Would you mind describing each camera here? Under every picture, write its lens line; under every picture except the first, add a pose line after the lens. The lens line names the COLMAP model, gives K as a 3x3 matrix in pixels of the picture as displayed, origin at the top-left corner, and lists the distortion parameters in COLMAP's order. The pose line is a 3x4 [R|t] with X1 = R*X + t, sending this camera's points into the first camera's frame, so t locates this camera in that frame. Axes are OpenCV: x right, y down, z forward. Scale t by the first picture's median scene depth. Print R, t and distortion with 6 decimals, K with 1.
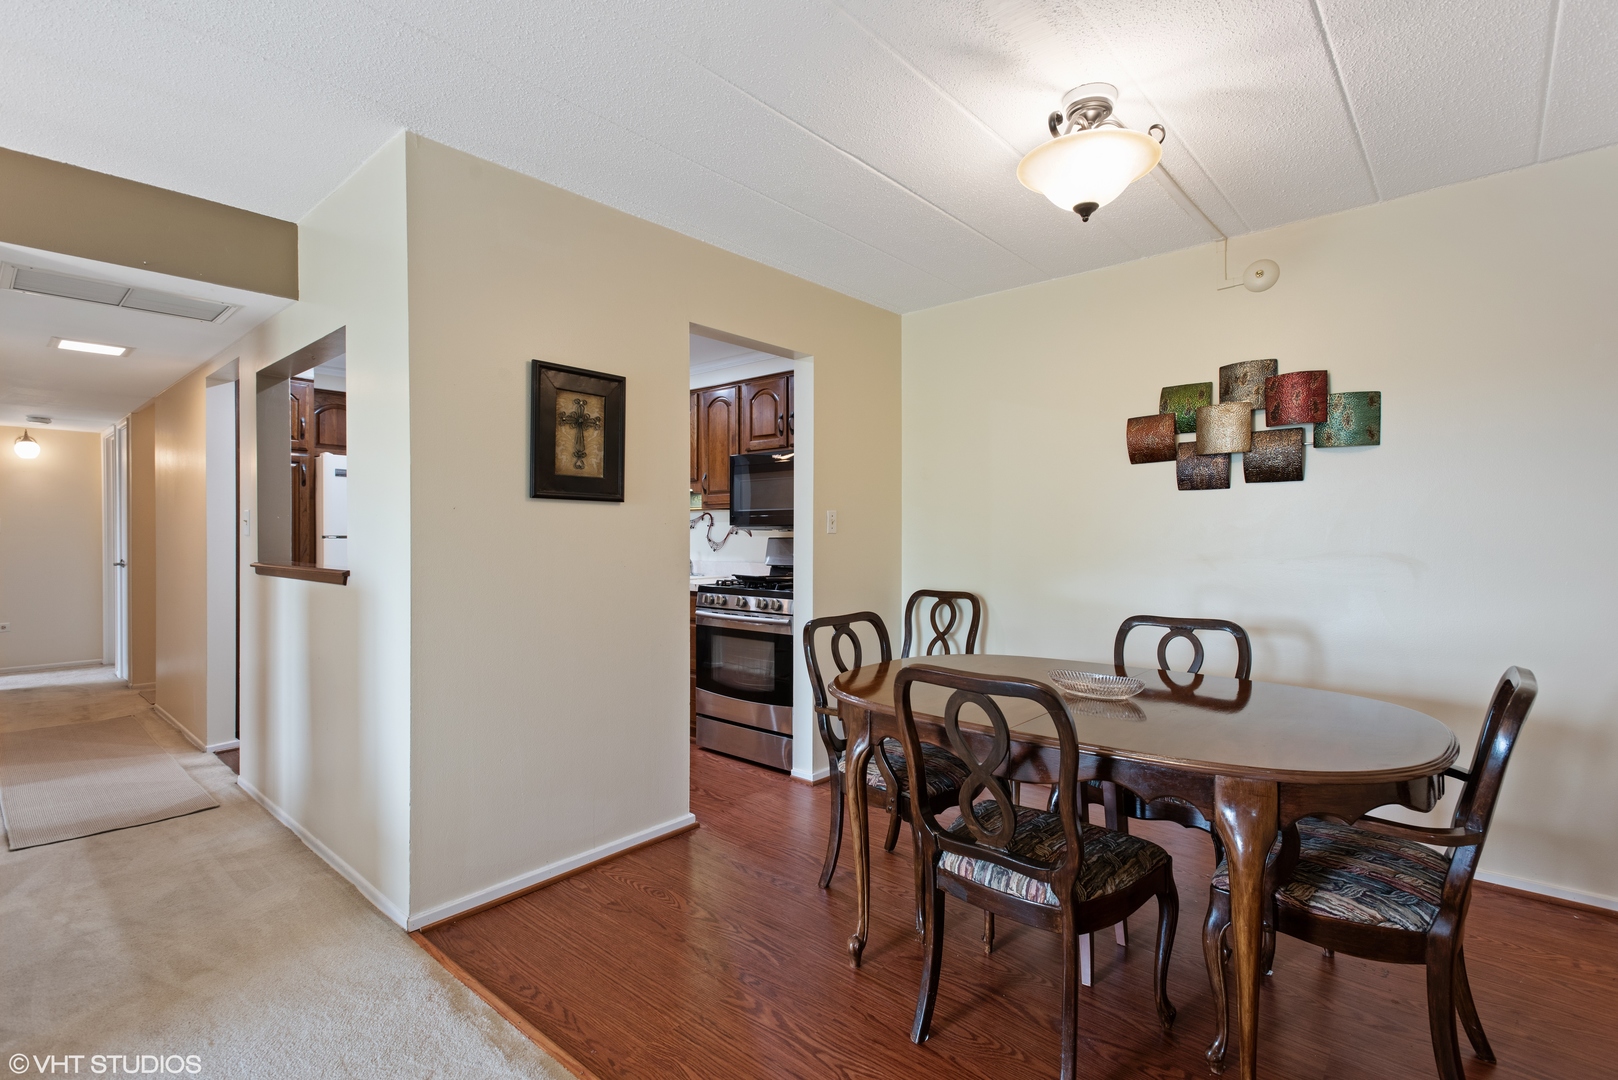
lens RADIAL K [[756.5, 0, 803.6], [0, 756.5, 531.7], [0, 0, 1]] dist [0.015914, -0.000248]
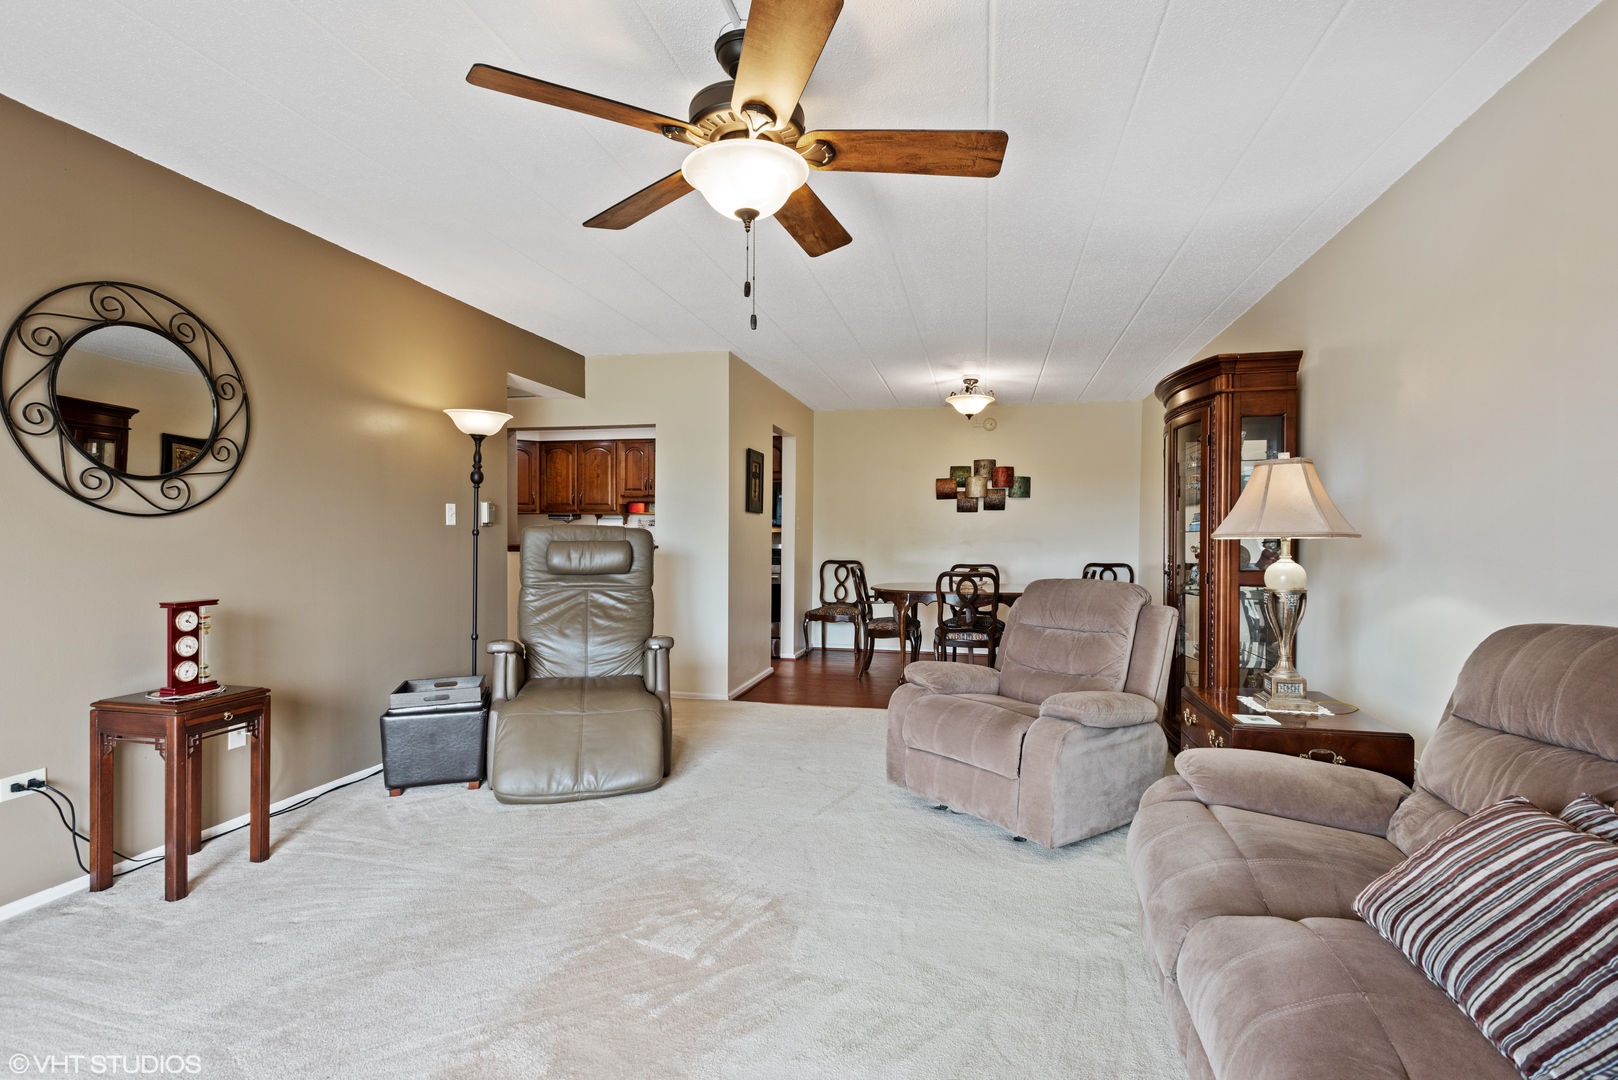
lens RADIAL K [[756.5, 0, 812.8], [0, 756.5, 541.0], [0, 0, 1]] dist [0.015914, -0.000248]
pose [[0.874878, 0.001593, 0.484341, -1.030470], [-0.007837, 0.999910, 0.010868, 0.011534], [-0.484280, -0.013304, 0.874812, -0.816270]]
